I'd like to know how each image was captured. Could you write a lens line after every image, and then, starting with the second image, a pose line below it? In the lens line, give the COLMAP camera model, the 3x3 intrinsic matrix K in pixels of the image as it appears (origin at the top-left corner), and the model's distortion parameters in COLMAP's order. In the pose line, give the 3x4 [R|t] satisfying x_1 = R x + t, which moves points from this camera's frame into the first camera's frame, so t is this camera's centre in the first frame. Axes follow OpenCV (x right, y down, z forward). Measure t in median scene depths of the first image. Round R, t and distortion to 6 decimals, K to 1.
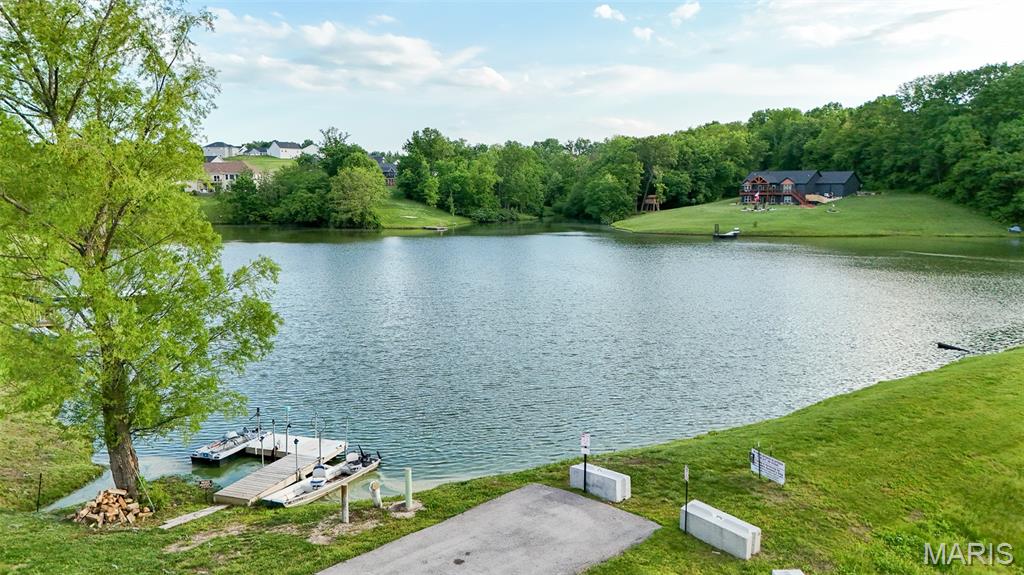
lens RADIAL K [[749.3, 0, 512.0], [0, 749.3, 287.5], [0, 0, 1]] dist [0.091106, -0.101403]
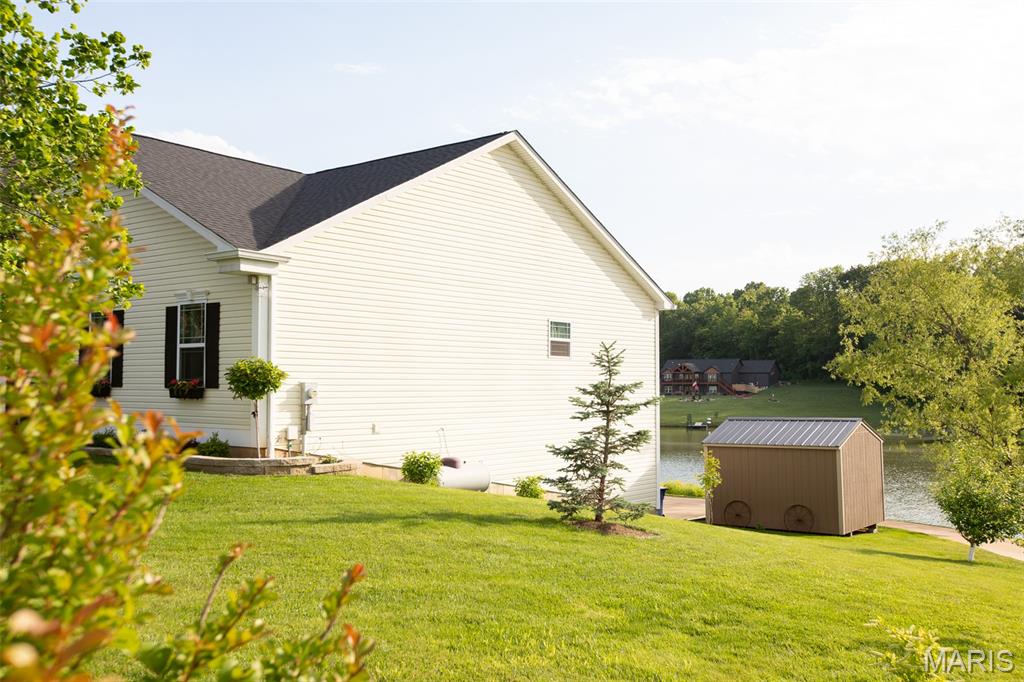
lens RADIAL K [[971.8, 0, 512.0], [0, 971.8, 341.0], [0, 0, 1]] dist [0.055815, -0.001446]
pose [[0.957107, 0.007211, 0.289645, -0.209152], [0.042416, 0.985433, -0.164692, 0.012319], [-0.286613, 0.169914, 0.942859, -0.074110]]
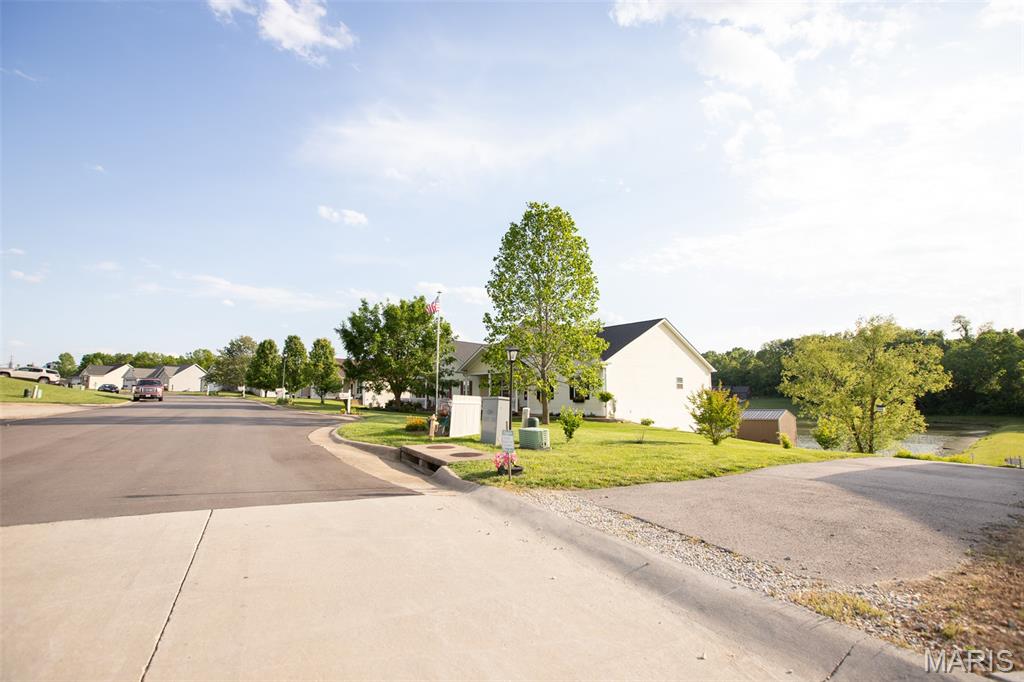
lens RADIAL K [[468.3, 0, 512.0], [0, 468.3, 341.0], [0, 0, 1]] dist [-0.053923, 0.021606]
pose [[0.996349, 0.002067, 0.085351, -0.235903], [0.019379, 0.968138, -0.249666, 0.017557], [-0.083147, 0.250408, 0.964563, -0.114167]]
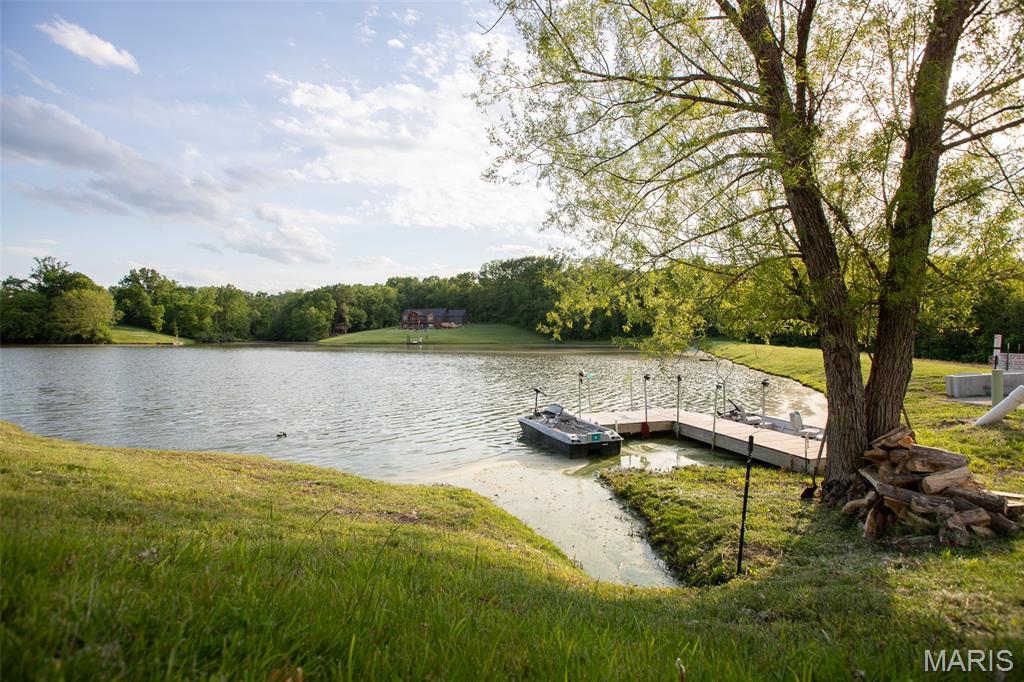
lens RADIAL K [[468.3, 0, 512.0], [0, 468.3, 341.0], [0, 0, 1]] dist [-0.053923, 0.021606]
pose [[0.809758, -0.004362, 0.586747, -0.077234], [0.073011, 0.992950, -0.093379, 0.020670], [-0.582203, 0.118454, 0.804368, 0.089354]]
